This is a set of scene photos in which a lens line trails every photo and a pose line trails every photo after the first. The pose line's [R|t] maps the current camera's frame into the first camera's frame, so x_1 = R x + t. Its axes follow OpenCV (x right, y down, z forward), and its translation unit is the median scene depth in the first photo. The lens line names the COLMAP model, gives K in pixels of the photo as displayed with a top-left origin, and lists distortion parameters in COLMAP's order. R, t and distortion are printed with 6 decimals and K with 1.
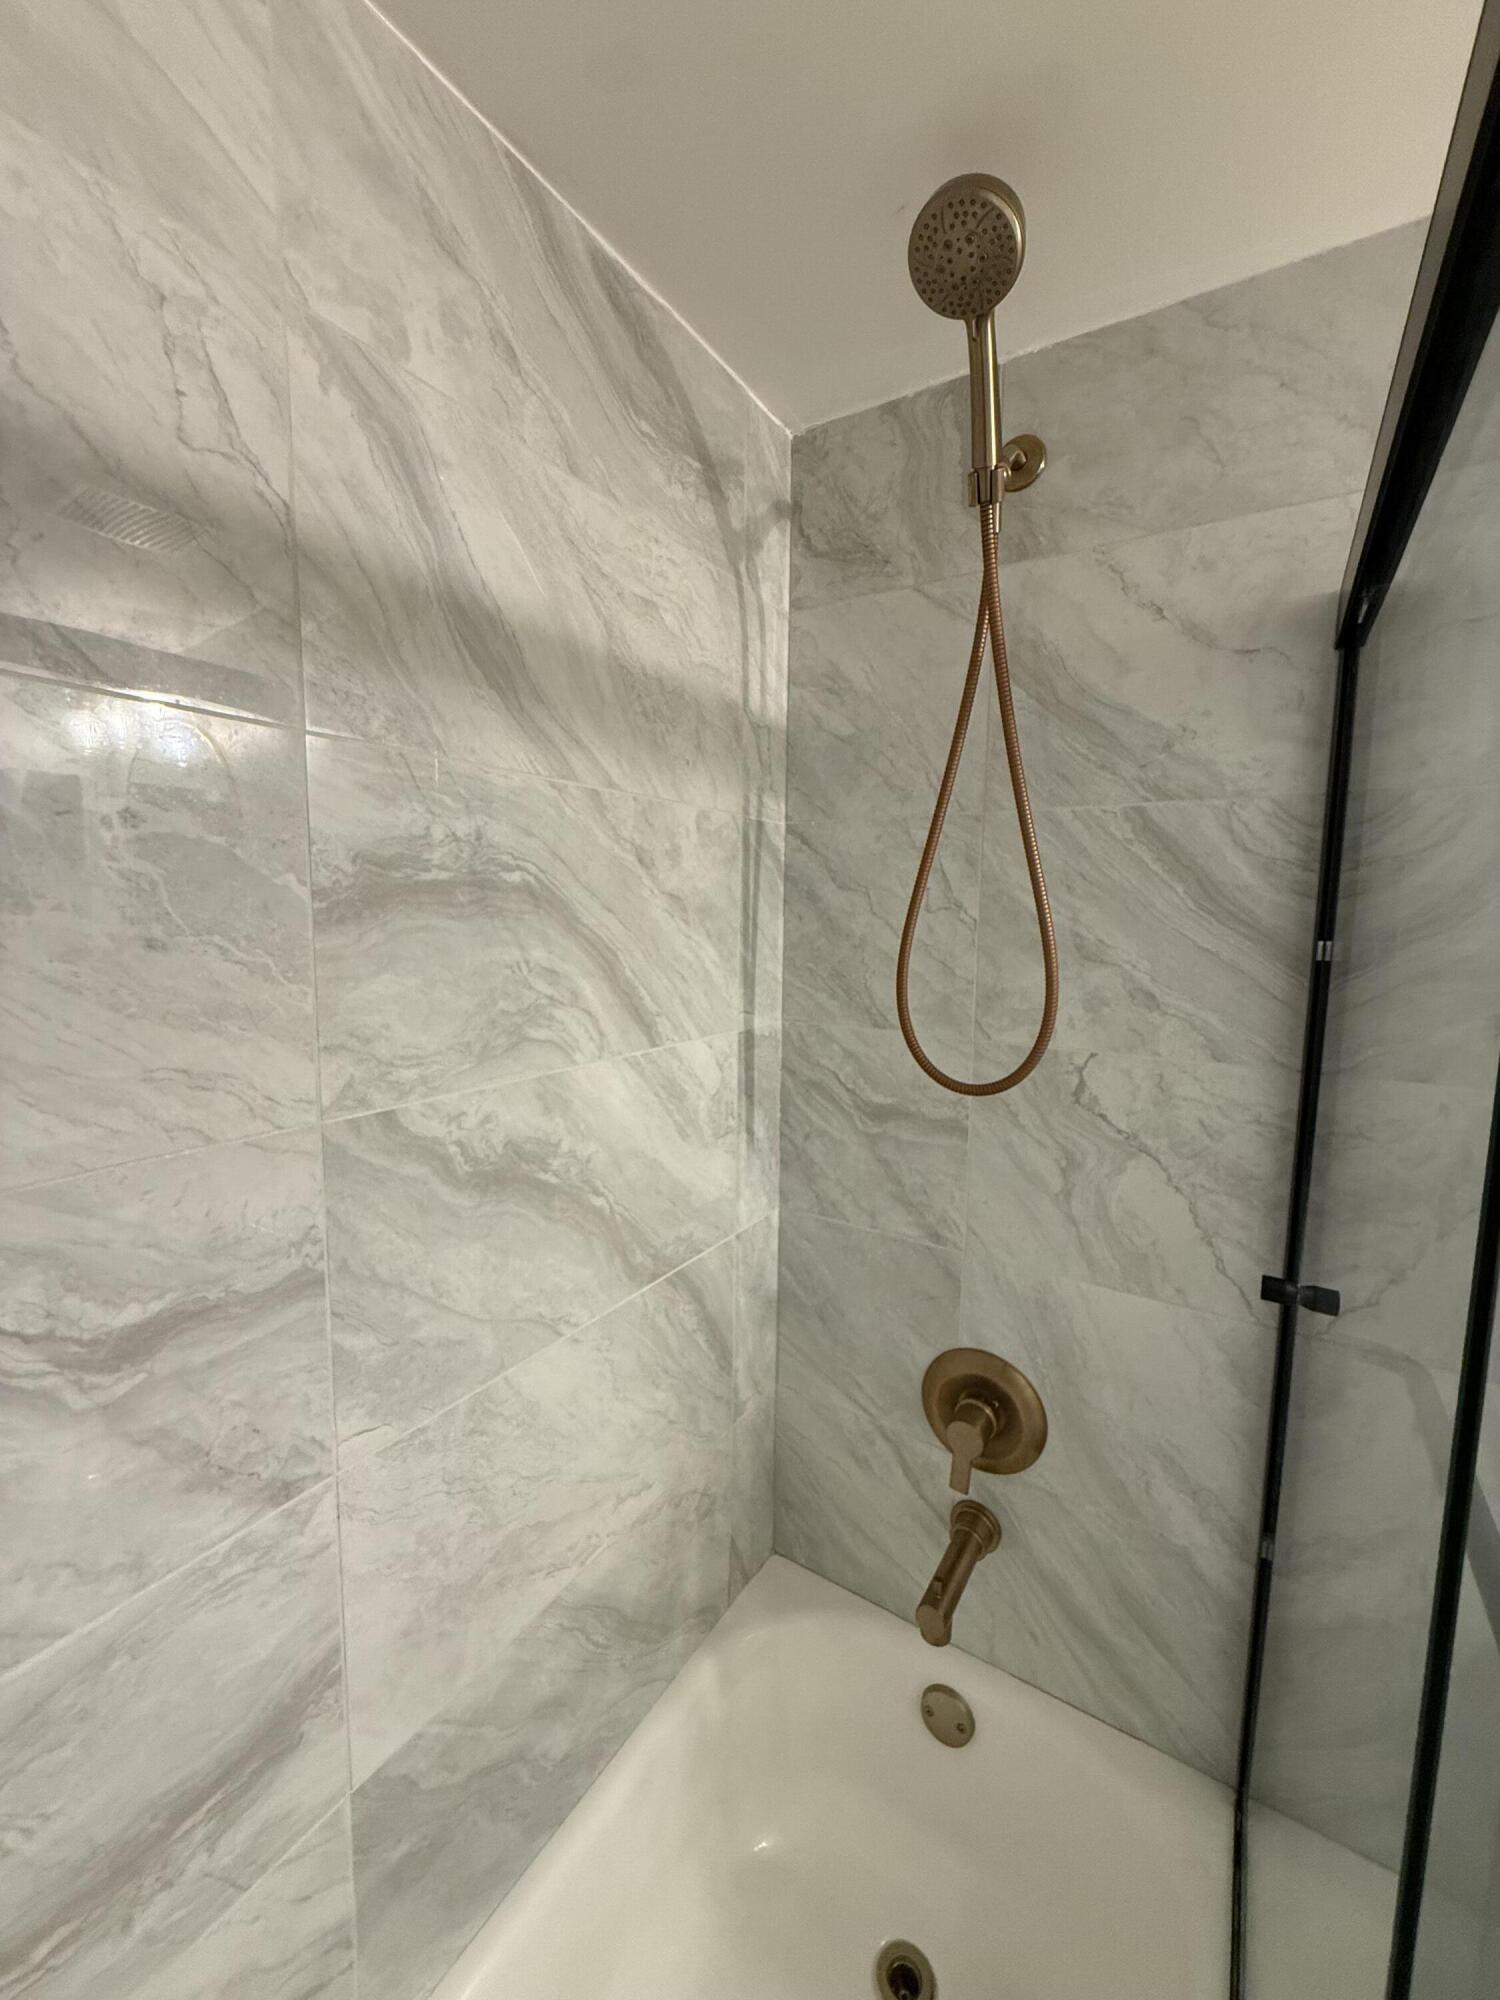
lens RADIAL K [[793.7, 0, 746.6], [0, 793.7, 995.9], [0, 0, 1]] dist [0.000566, 0.000154]
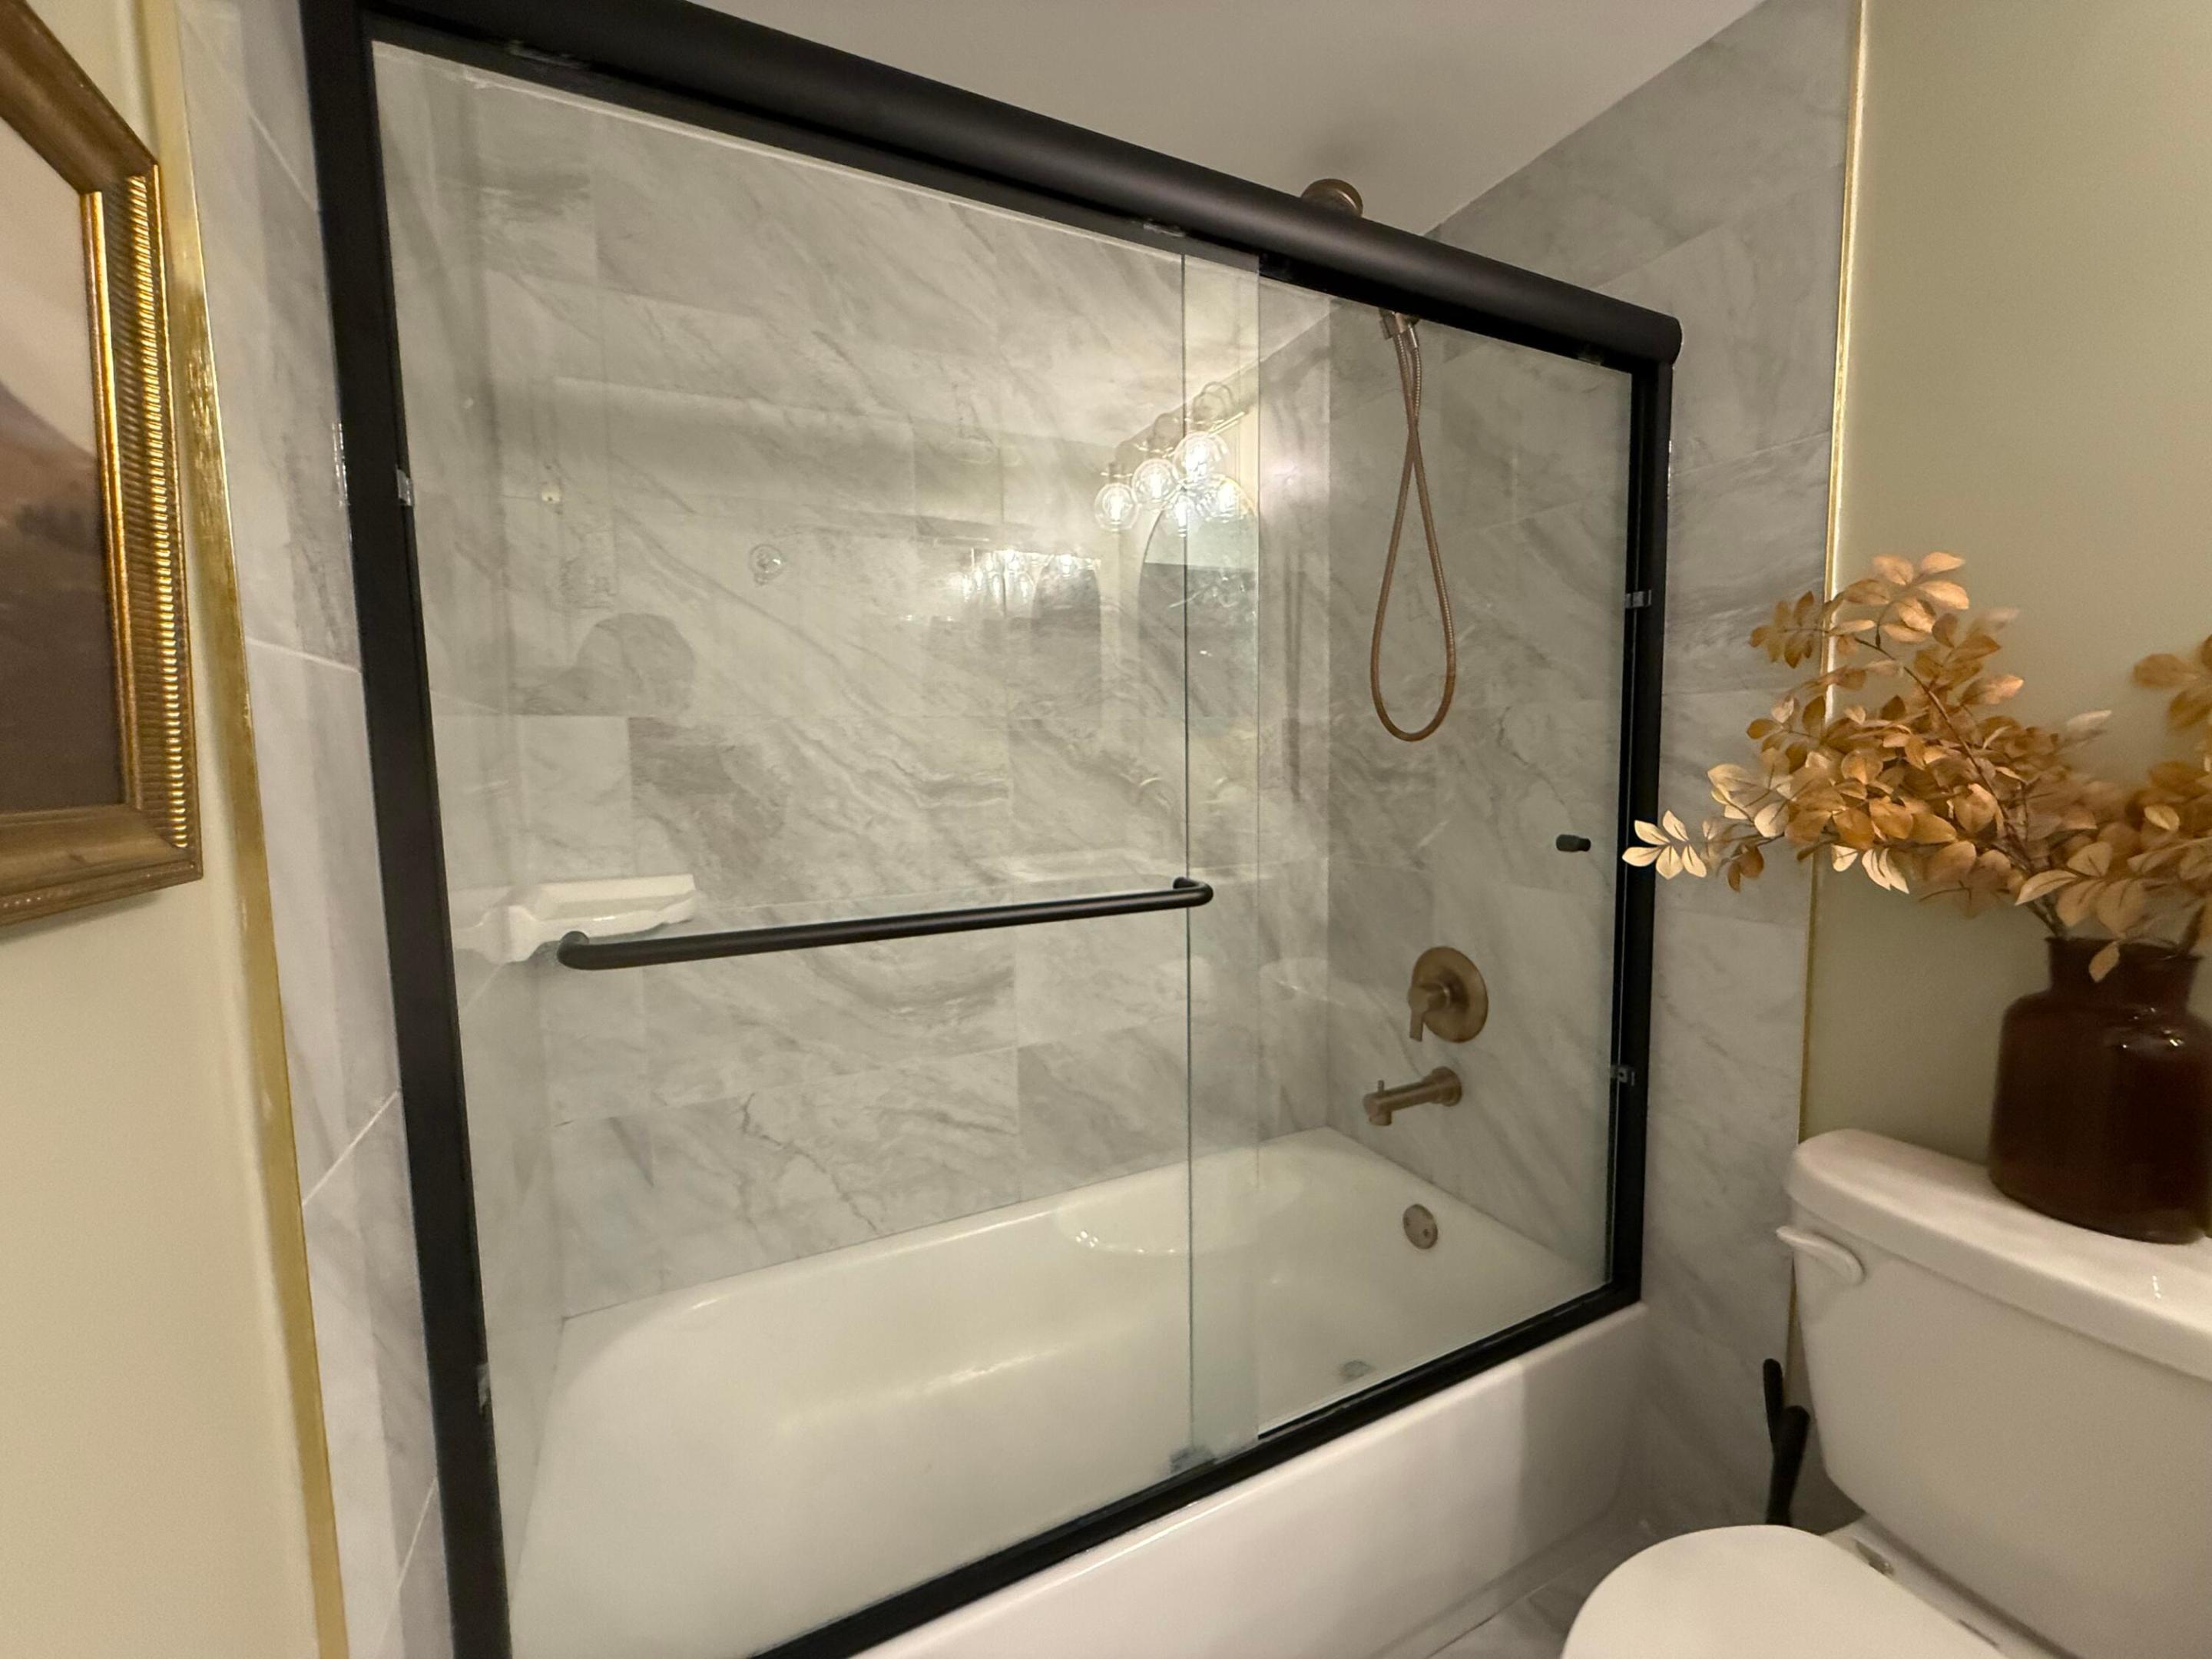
lens RADIAL K [[877.8, 0, 1099.6], [0, 877.8, 828.7], [0, 0, 1]] dist [0.000566, 0.000154]
pose [[0.854277, 0.018013, -0.519507, 0.576839], [-0.027638, 0.999560, -0.010790, 0.290594], [0.519084, 0.023576, 0.854398, -0.575873]]
